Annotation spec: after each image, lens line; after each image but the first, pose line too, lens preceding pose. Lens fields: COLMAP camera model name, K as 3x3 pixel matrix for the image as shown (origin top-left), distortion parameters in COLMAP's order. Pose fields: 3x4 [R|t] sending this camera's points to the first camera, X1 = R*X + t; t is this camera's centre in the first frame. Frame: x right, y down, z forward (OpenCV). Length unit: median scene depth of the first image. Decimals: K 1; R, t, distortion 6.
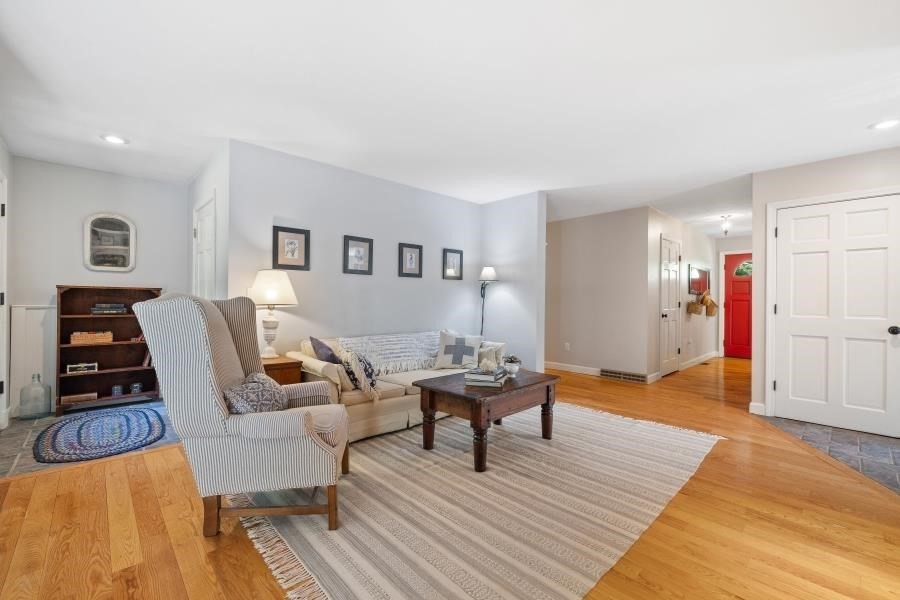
lens RADIAL K [[381.5, 0, 449.9], [0, 381.5, 301.0], [0, 0, 1]] dist [0.001130, 0.000106]
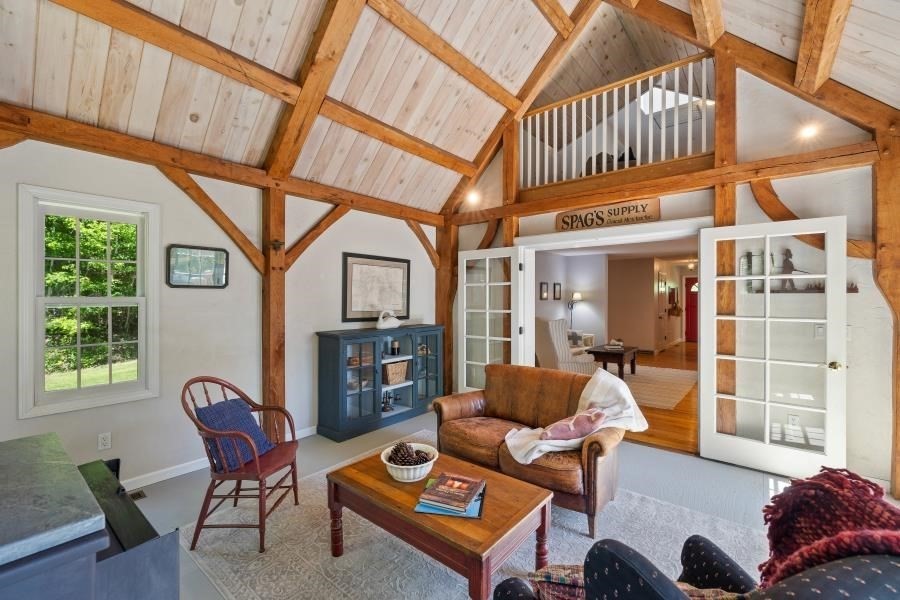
lens RADIAL K [[381.5, 0, 450.9], [0, 381.5, 299.6], [0, 0, 1]] dist [0.001130, 0.000106]
pose [[0.992129, -0.005929, 0.125079, -0.511472], [0.005544, 0.999979, 0.003428, -0.046775], [-0.125096, -0.002708, 0.992141, -0.518202]]
